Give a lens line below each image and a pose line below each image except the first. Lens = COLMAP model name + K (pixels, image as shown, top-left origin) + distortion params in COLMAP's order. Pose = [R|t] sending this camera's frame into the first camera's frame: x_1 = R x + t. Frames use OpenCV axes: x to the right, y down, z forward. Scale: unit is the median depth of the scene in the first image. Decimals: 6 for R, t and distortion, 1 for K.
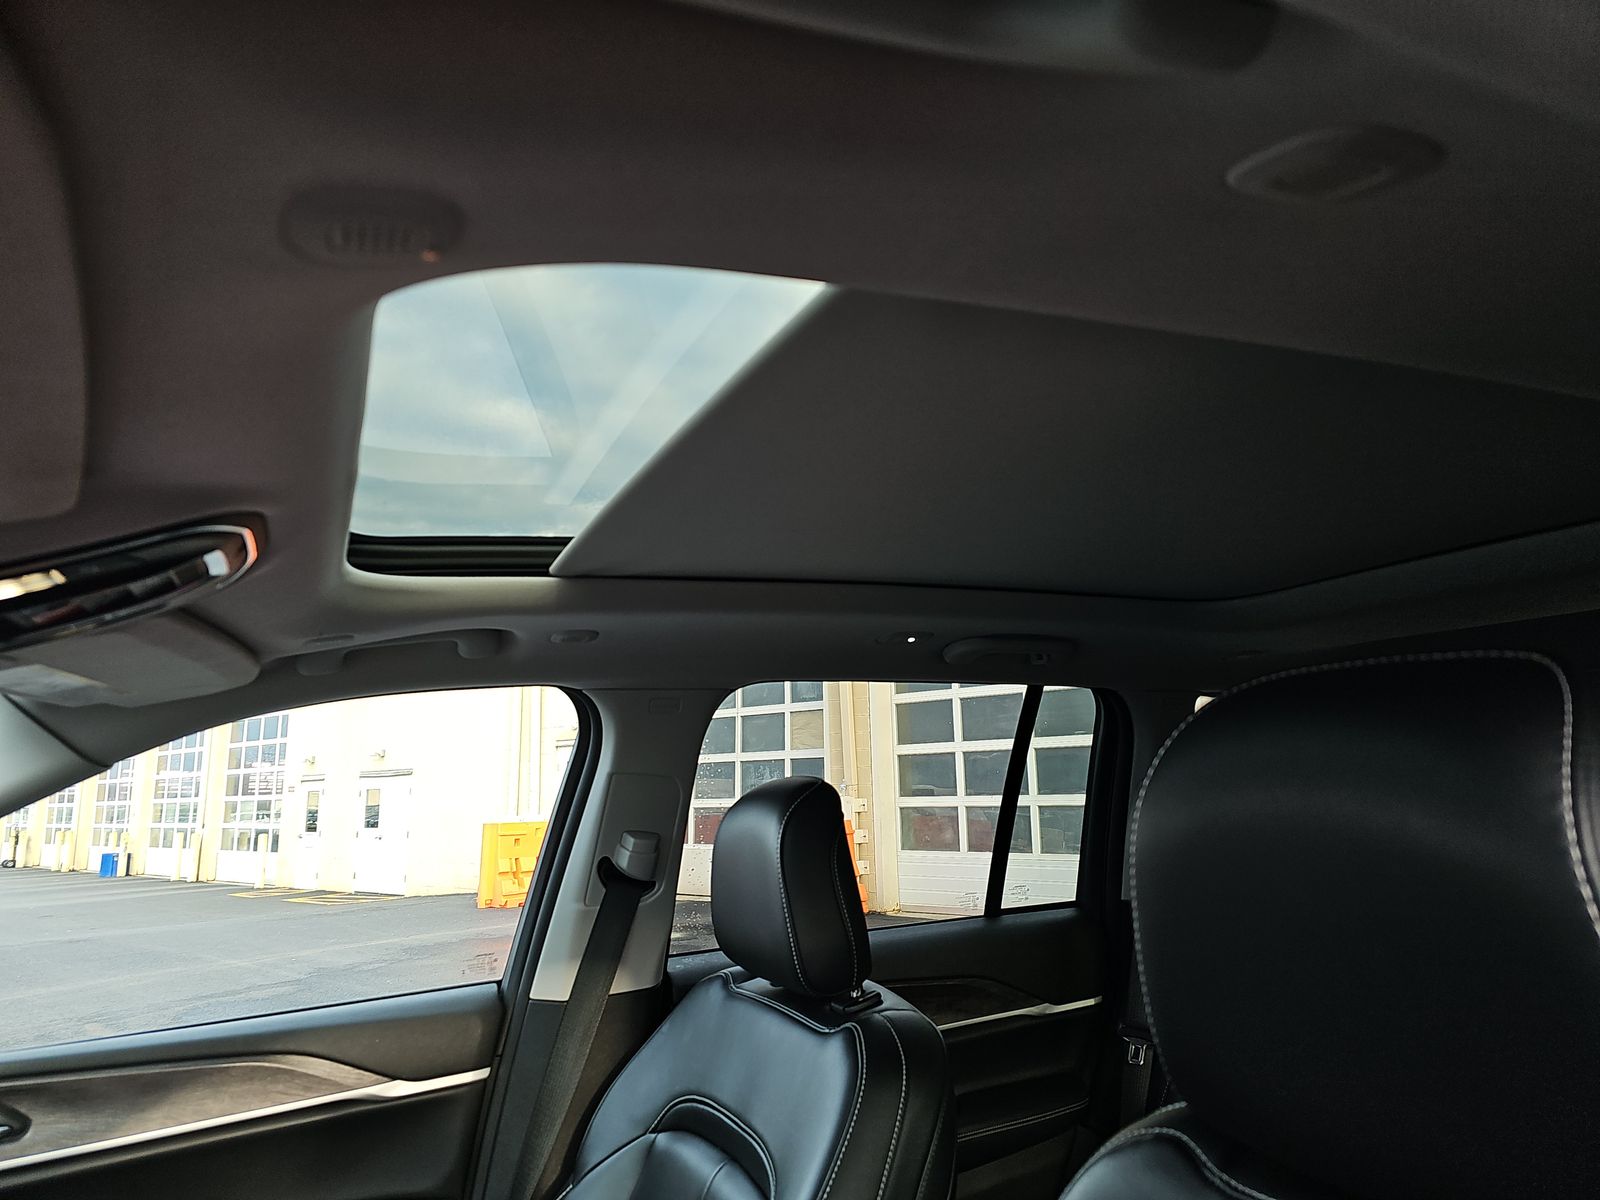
lens RADIAL K [[1050.2, 0, 814.1], [0, 1050.2, 585.2], [0, 0, 1]] dist [0.037210, -0.023347]
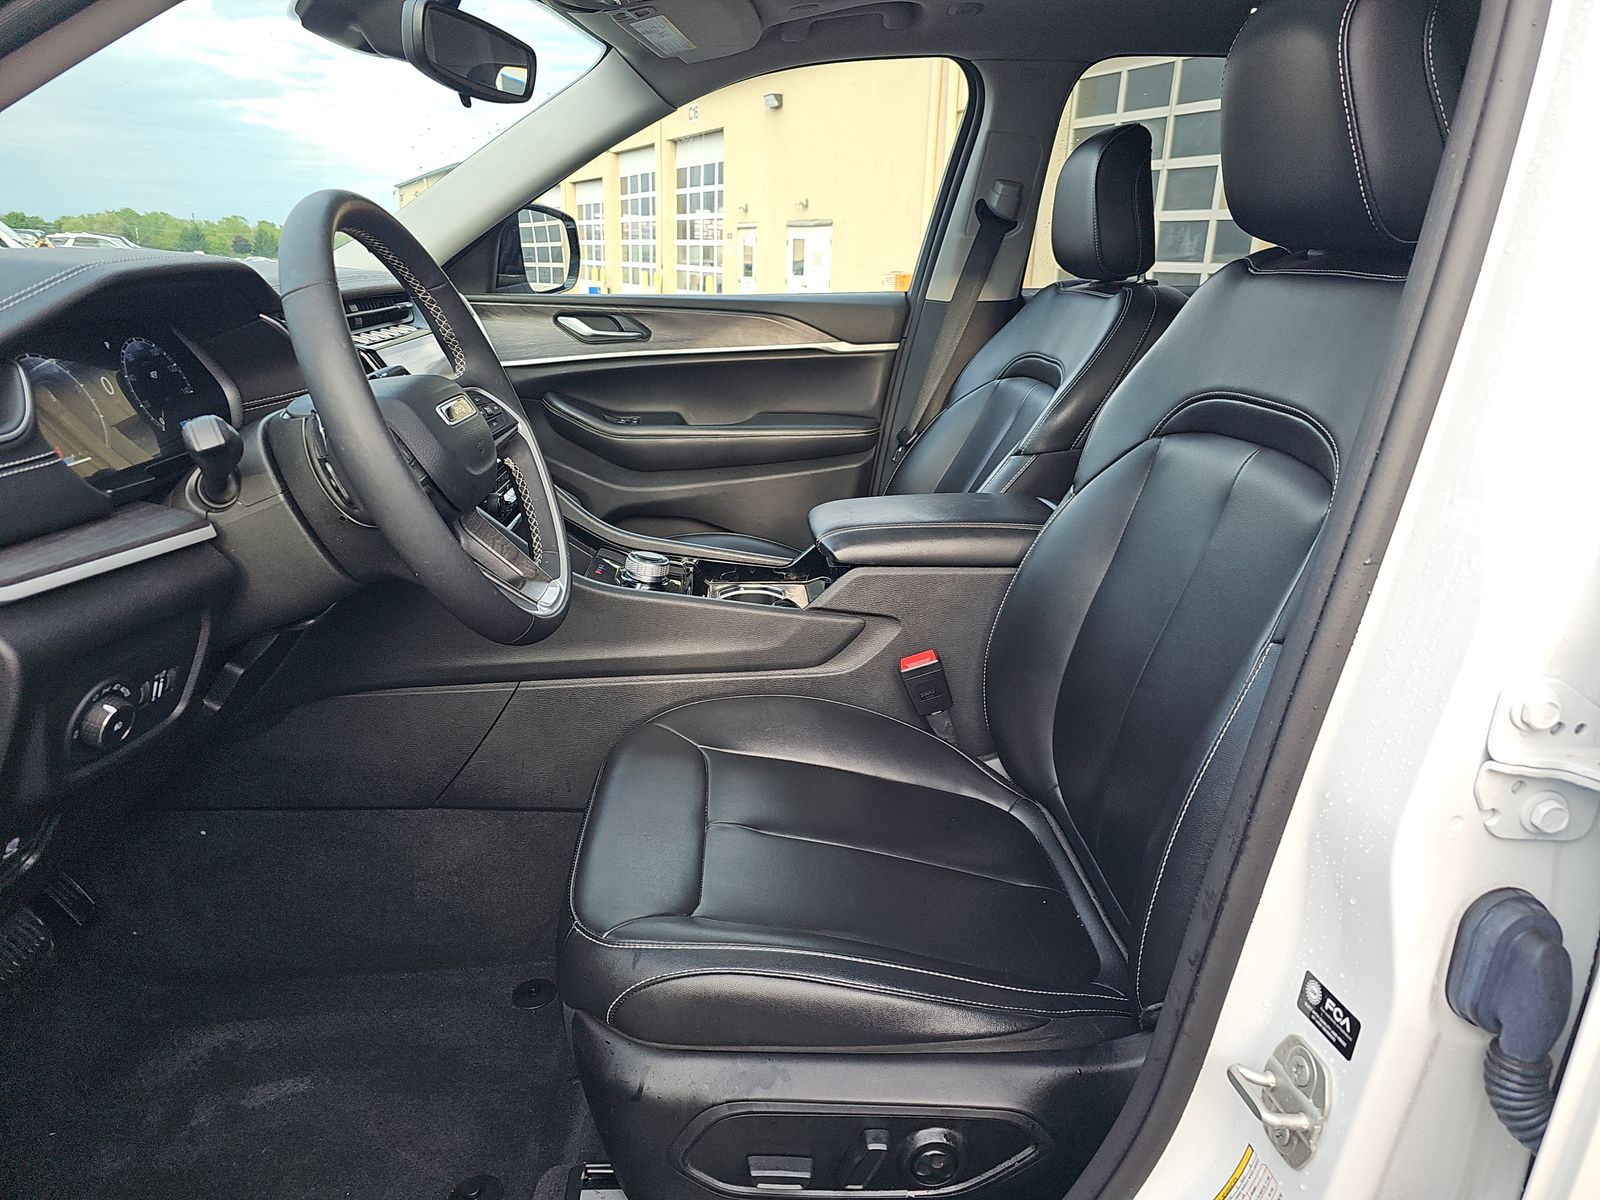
lens RADIAL K [[1050.2, 0, 804.3], [0, 1050.2, 603.4], [0, 0, 1]] dist [0.037210, -0.023347]
pose [[0.926767, 0.165888, -0.337024, 0.137630], [0.018220, 0.876297, 0.481427, 0.049324], [0.375195, -0.452311, 0.809100, -0.436646]]
